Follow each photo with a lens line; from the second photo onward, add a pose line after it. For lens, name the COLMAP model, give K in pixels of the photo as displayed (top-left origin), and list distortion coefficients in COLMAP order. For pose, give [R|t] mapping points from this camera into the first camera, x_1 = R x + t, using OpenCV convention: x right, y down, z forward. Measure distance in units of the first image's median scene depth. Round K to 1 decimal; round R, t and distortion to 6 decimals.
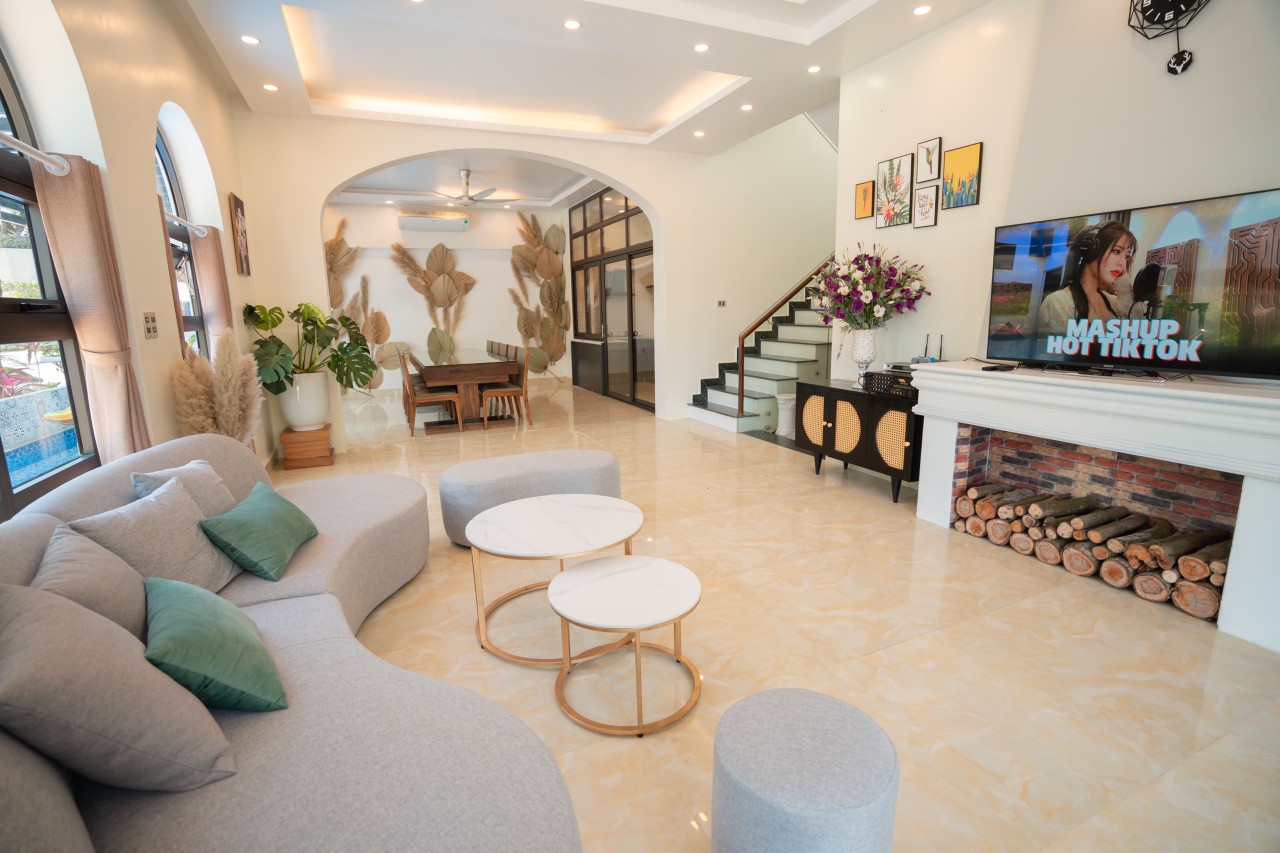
lens RADIAL K [[590.6, 0, 641.4], [0, 590.6, 427.5], [0, 0, 1]] dist [-0.037420, 0.001494]
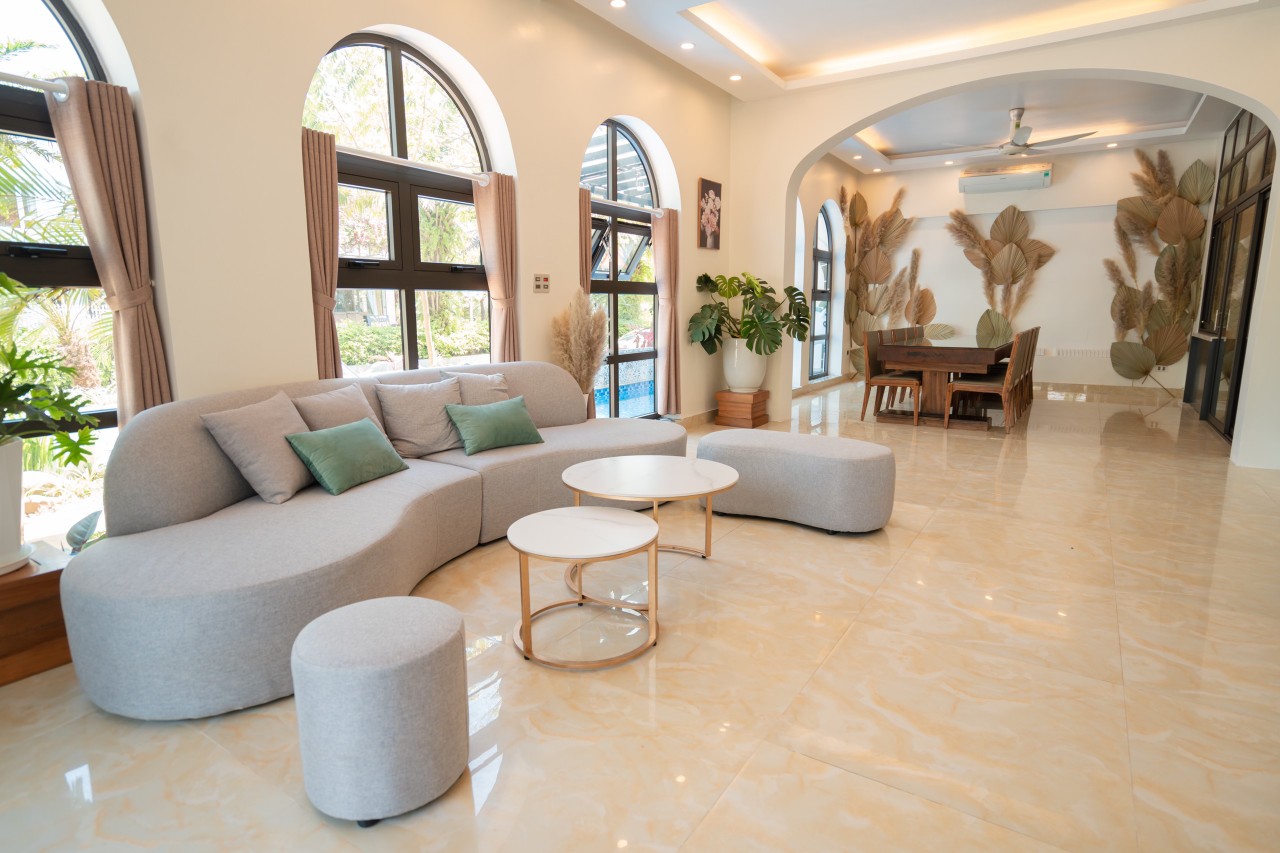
lens RADIAL K [[677.6, 0, 638.3], [0, 677.6, 432.2], [0, 0, 1]] dist [-0.030744, 0.004650]
pose [[0.530720, 0.169250, -0.830476, 0.204979], [-0.169949, 0.981209, 0.091363, -0.003014], [0.830333, 0.092651, 0.549511, 0.090554]]
